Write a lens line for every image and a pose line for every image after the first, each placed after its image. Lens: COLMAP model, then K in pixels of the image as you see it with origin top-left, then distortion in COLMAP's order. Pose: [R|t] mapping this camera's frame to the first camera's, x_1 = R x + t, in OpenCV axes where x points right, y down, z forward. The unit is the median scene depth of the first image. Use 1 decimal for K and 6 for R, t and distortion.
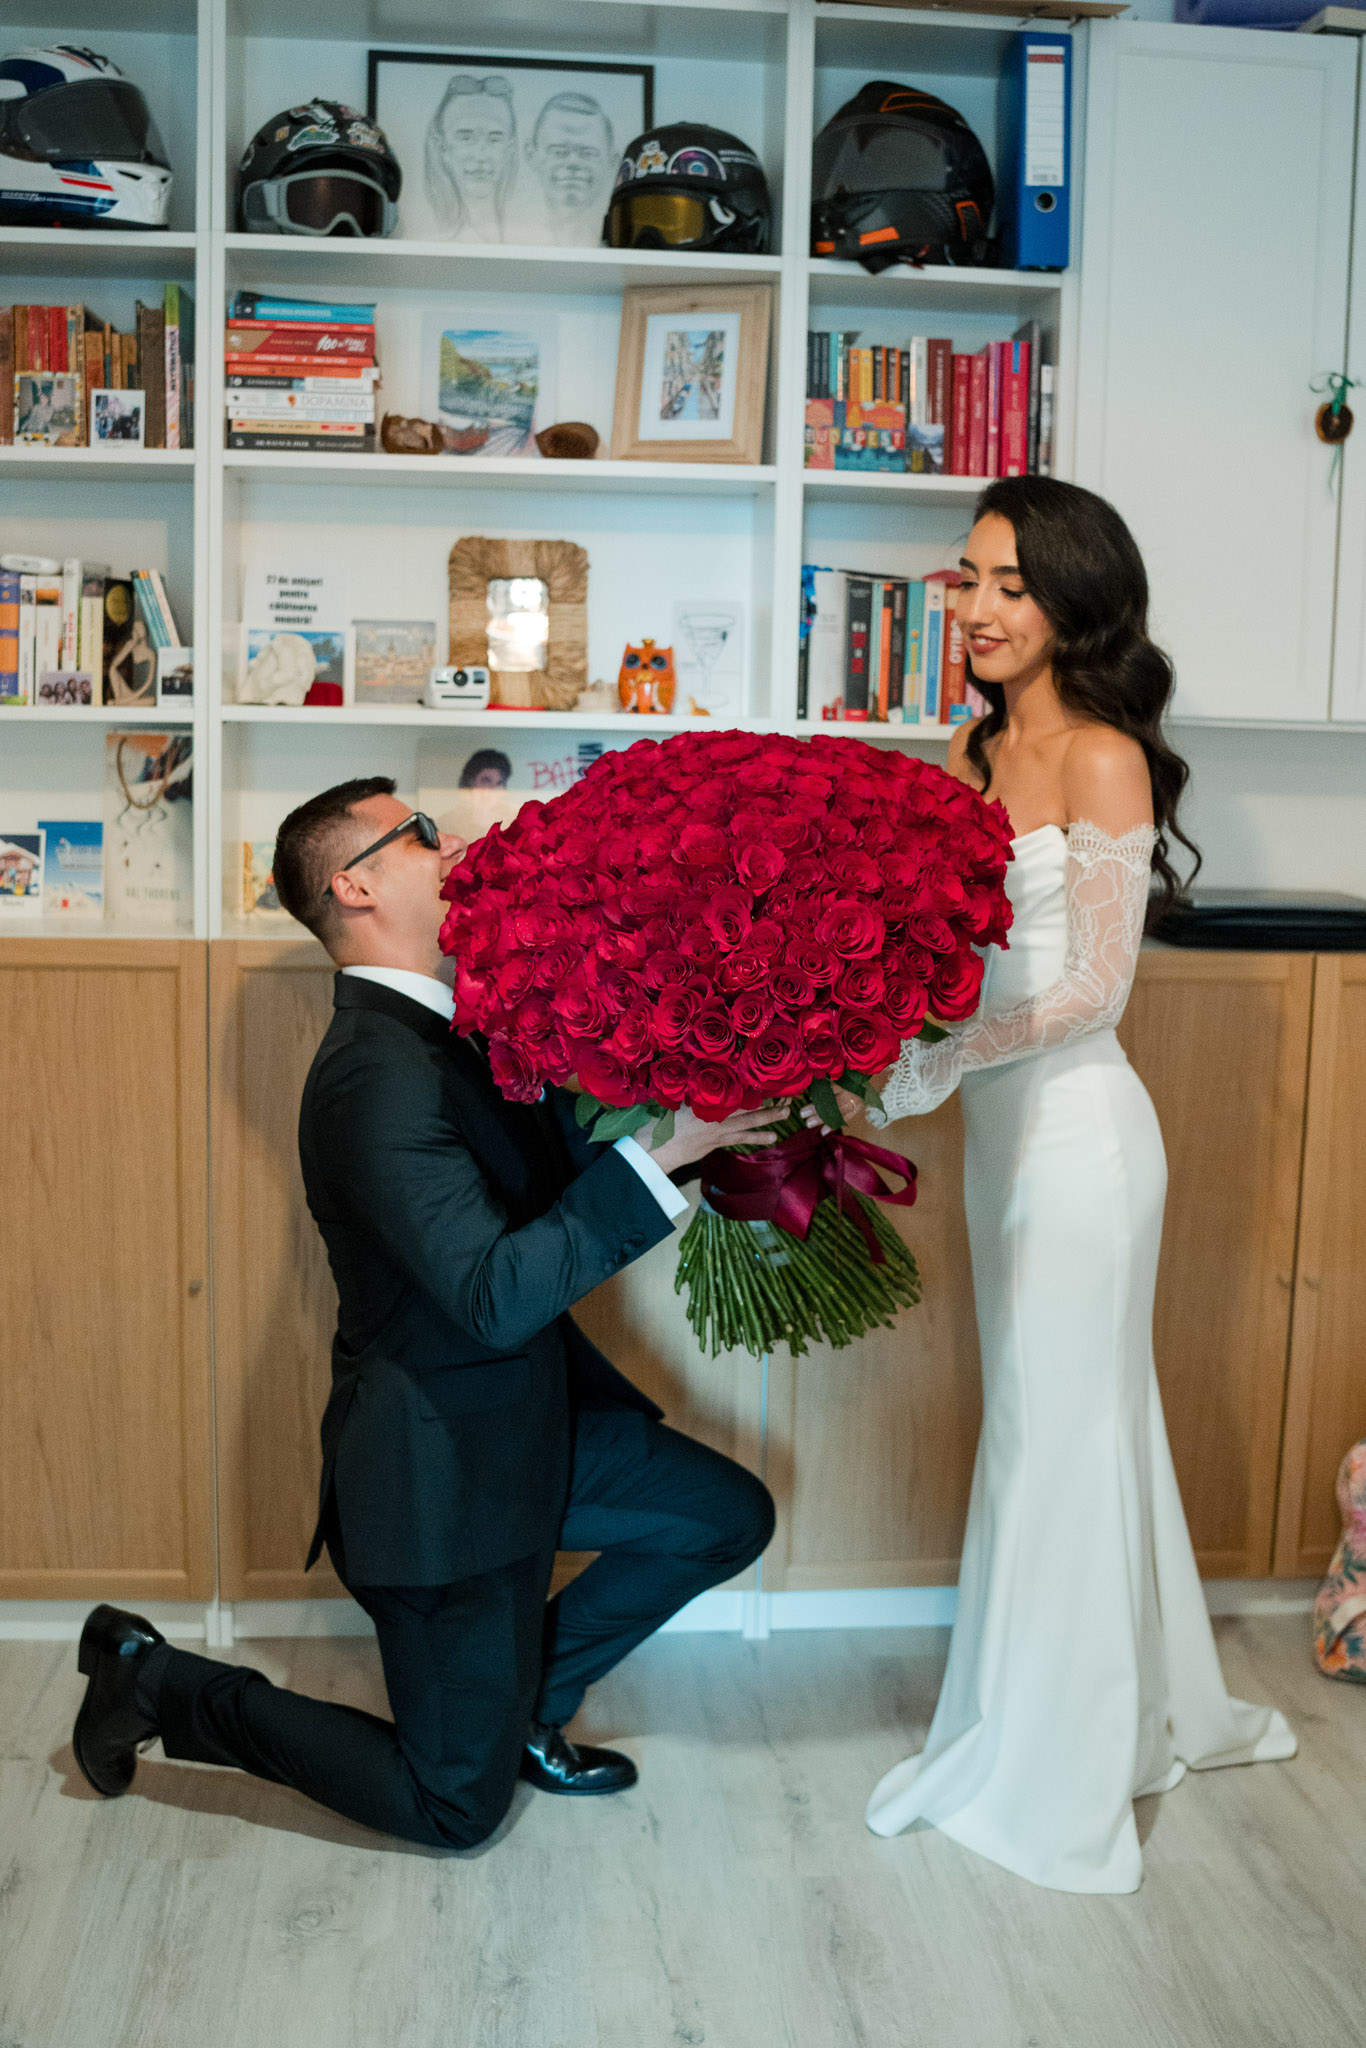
lens RADIAL K [[2209.3, 0, 751.4], [0, 2209.3, 1012.7], [0, 0, 1]] dist [-0.181705, 0.214885]
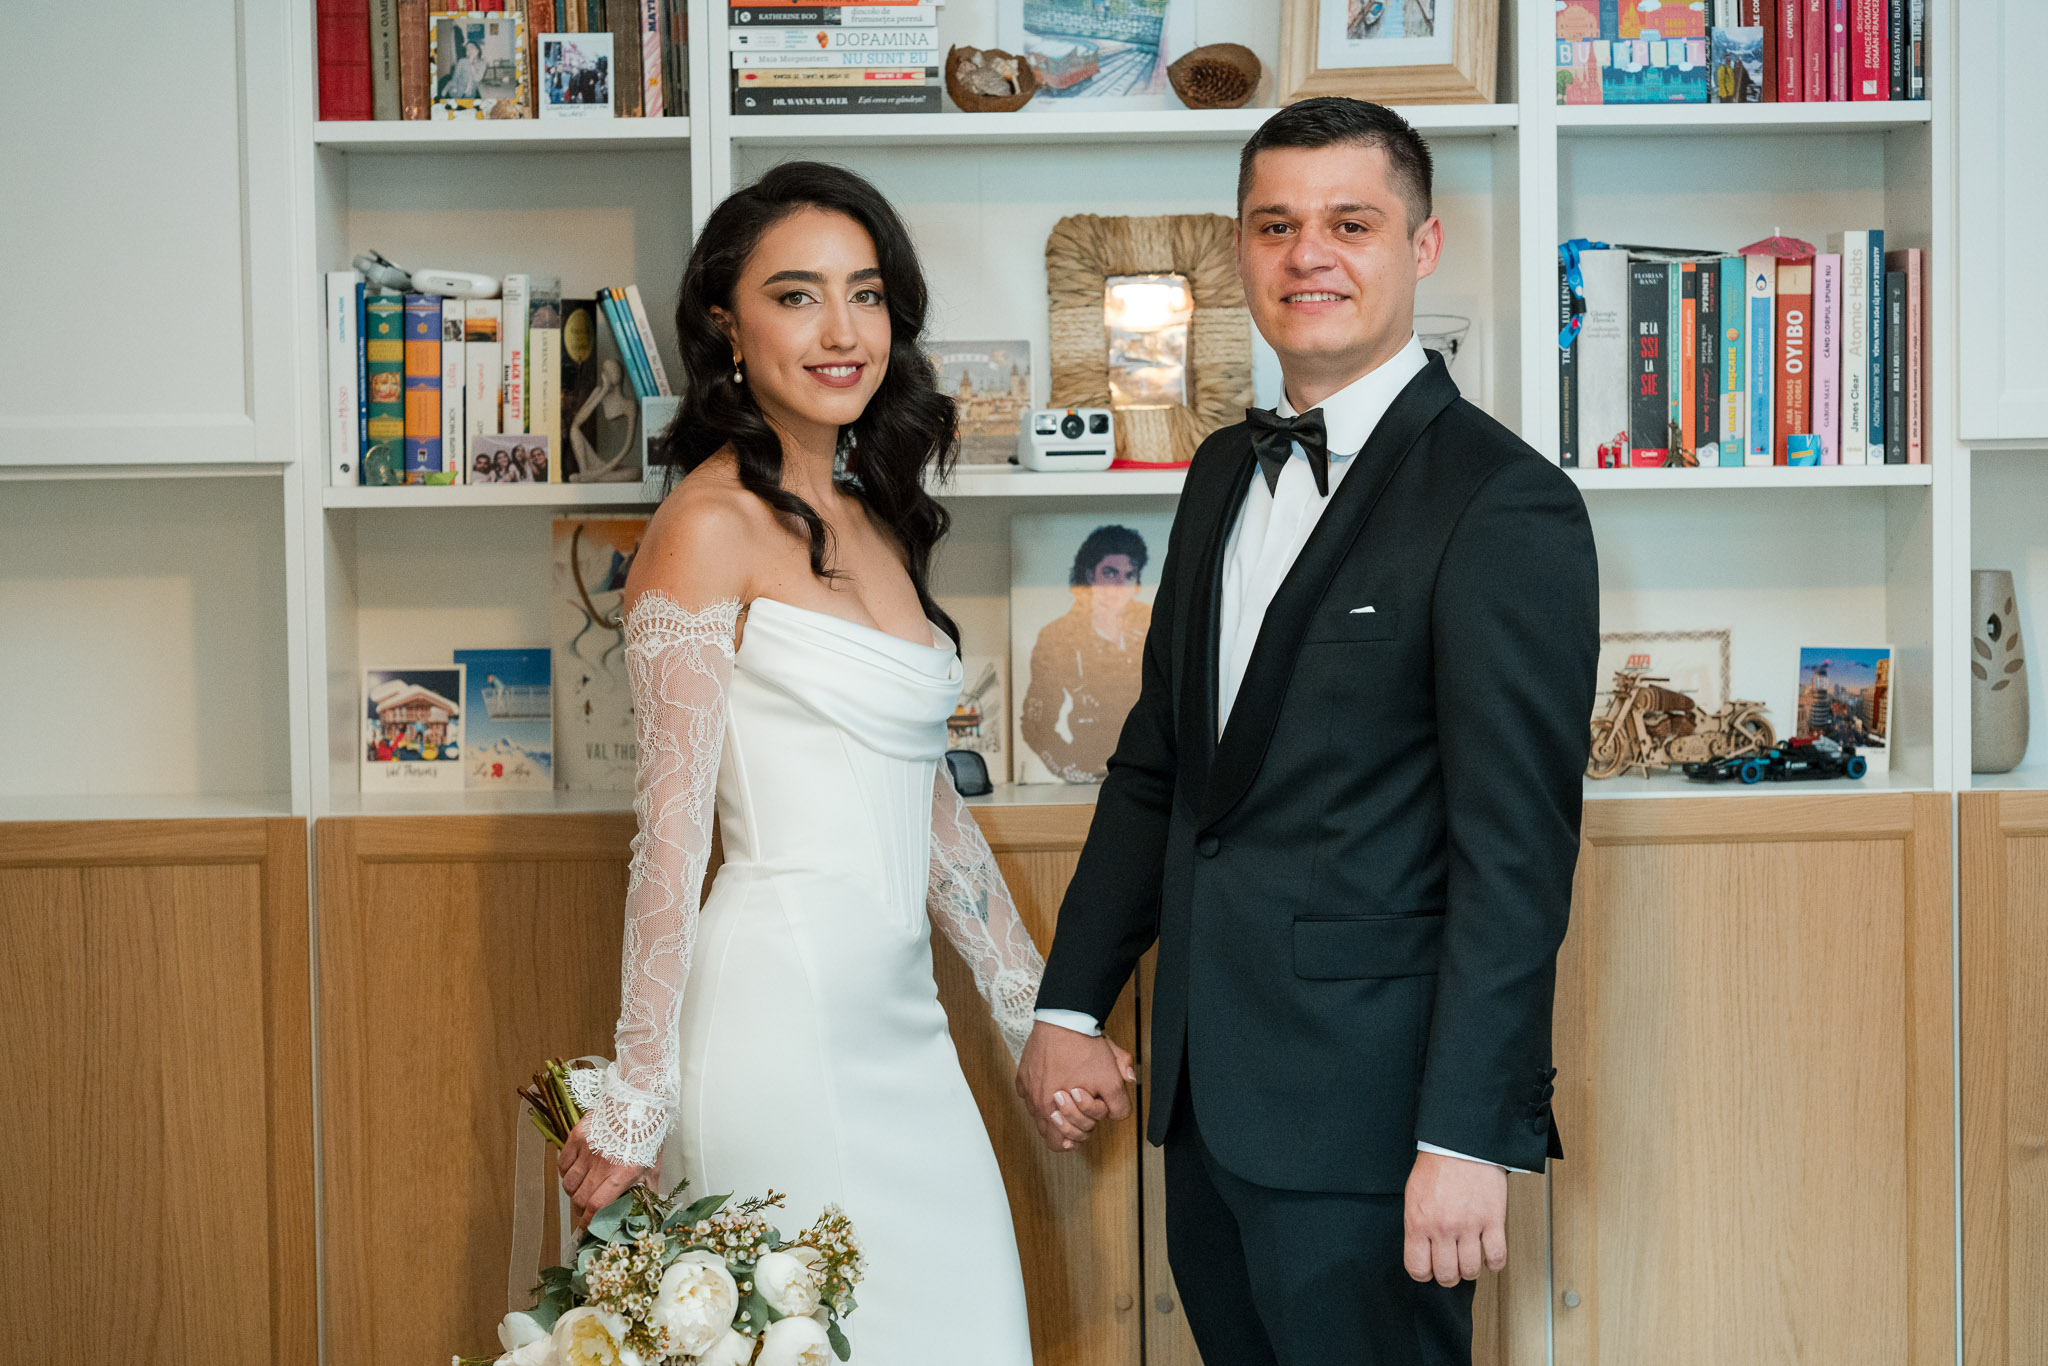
lens RADIAL K [[5001.6, 0, 1091.3], [0, 5001.6, 679.5], [0, 0, 1]] dist [-0.021087, 1.215753]
pose [[0.994047, -0.034741, -0.103267, 0.033790], [0.026421, 0.996374, -0.080878, 0.055630], [0.105702, 0.077668, 0.991360, -0.562087]]
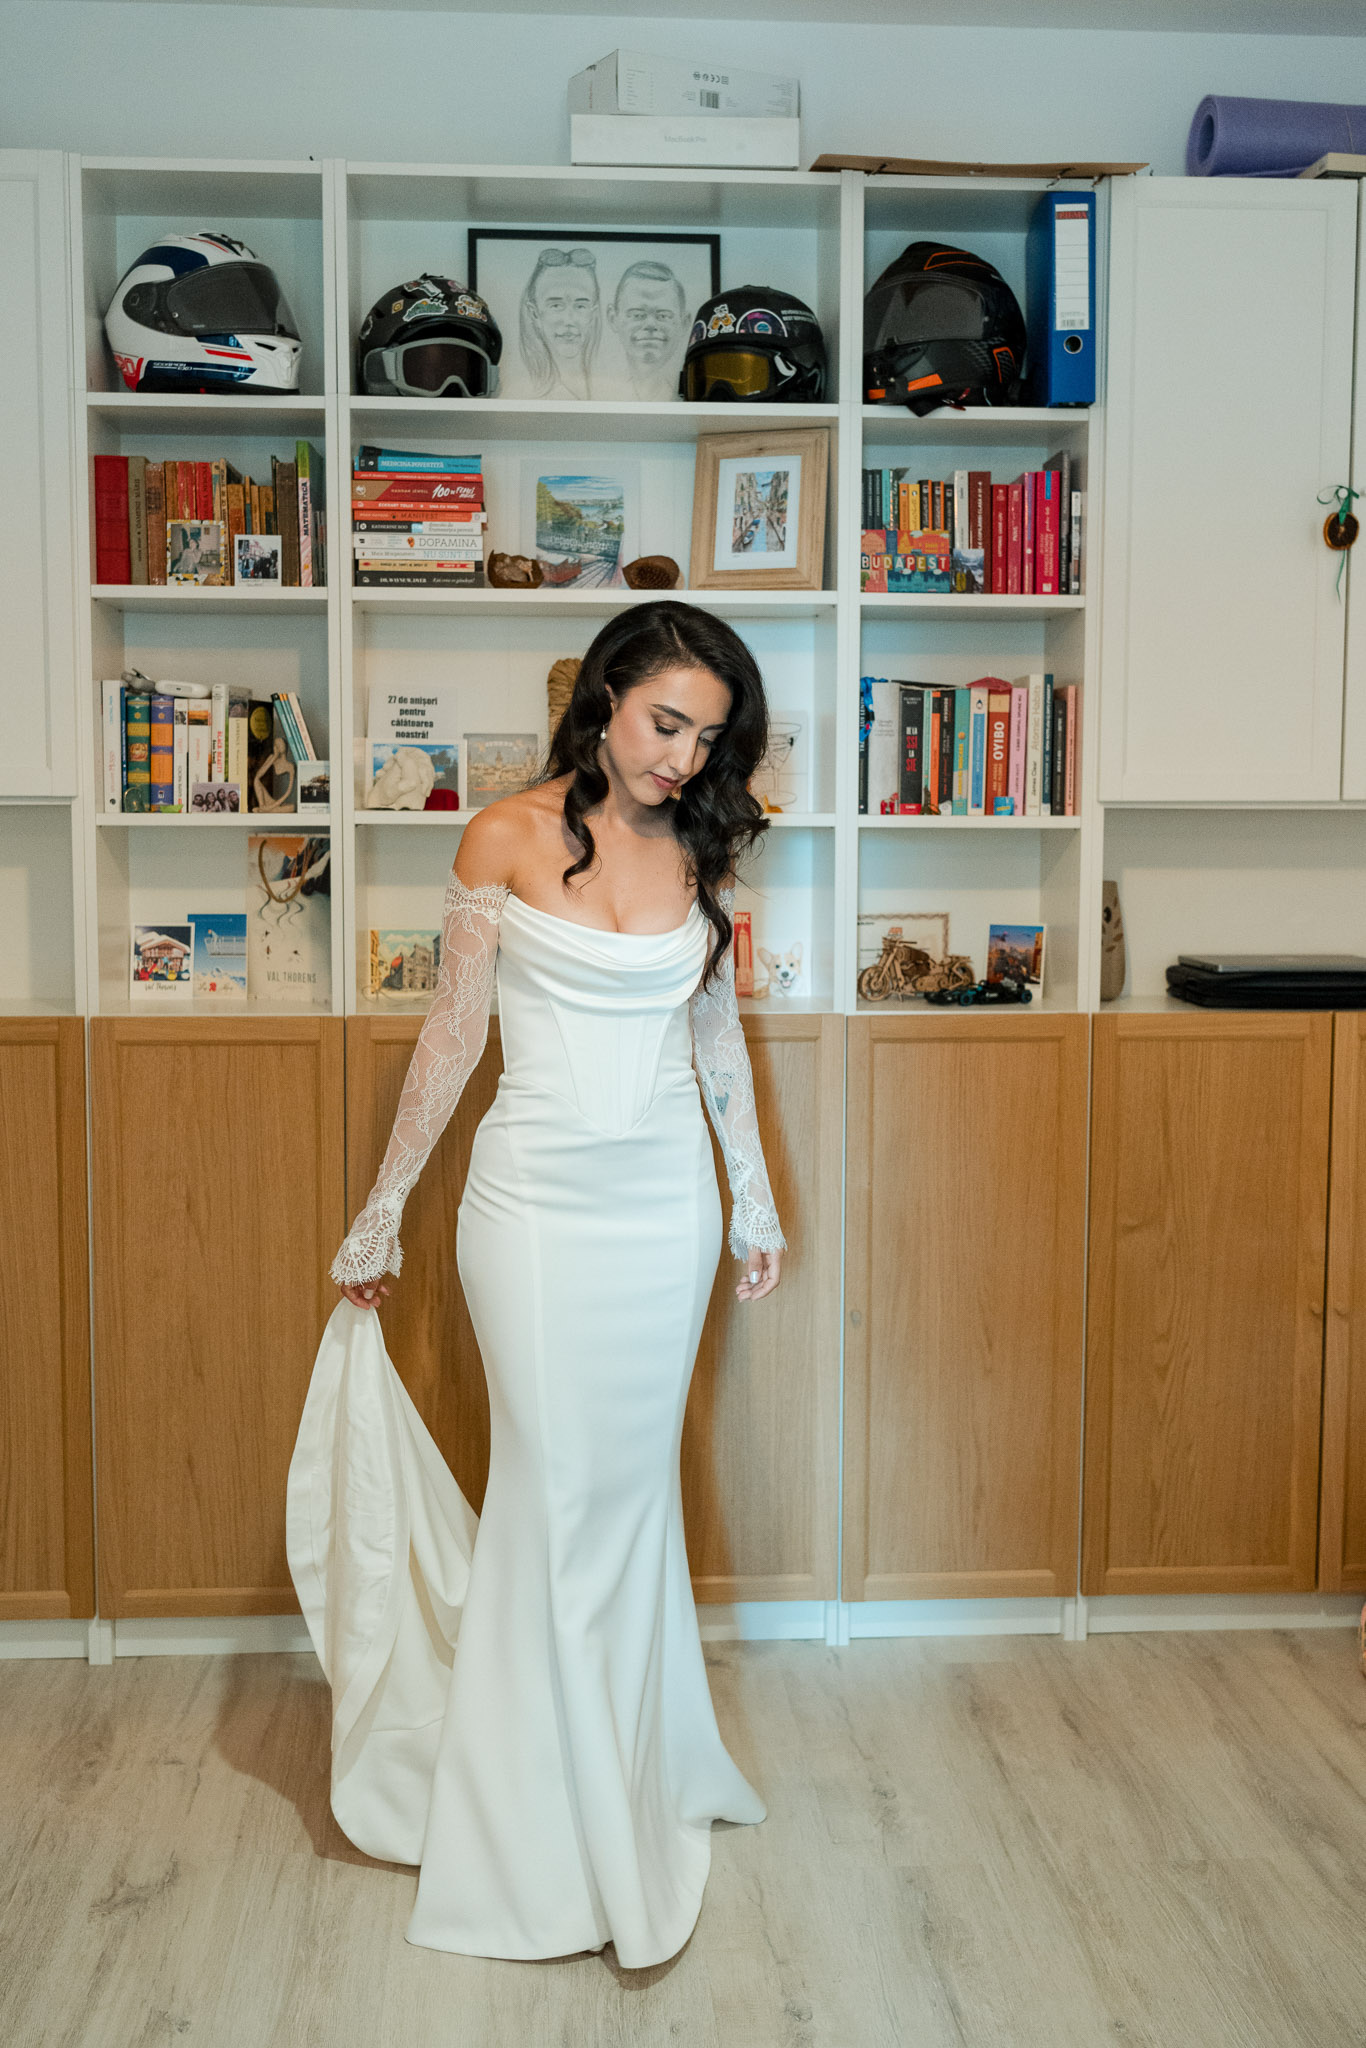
lens RADIAL K [[2039.6, 0, 675.4], [0, 2039.6, 963.9], [0, 0, 1]] dist [0.006446, -0.002071]
pose [[0.998312, -0.019242, -0.054794, -0.017682], [0.015932, 0.998058, -0.060220, 0.005885], [0.055847, 0.059245, 0.996680, -0.048678]]
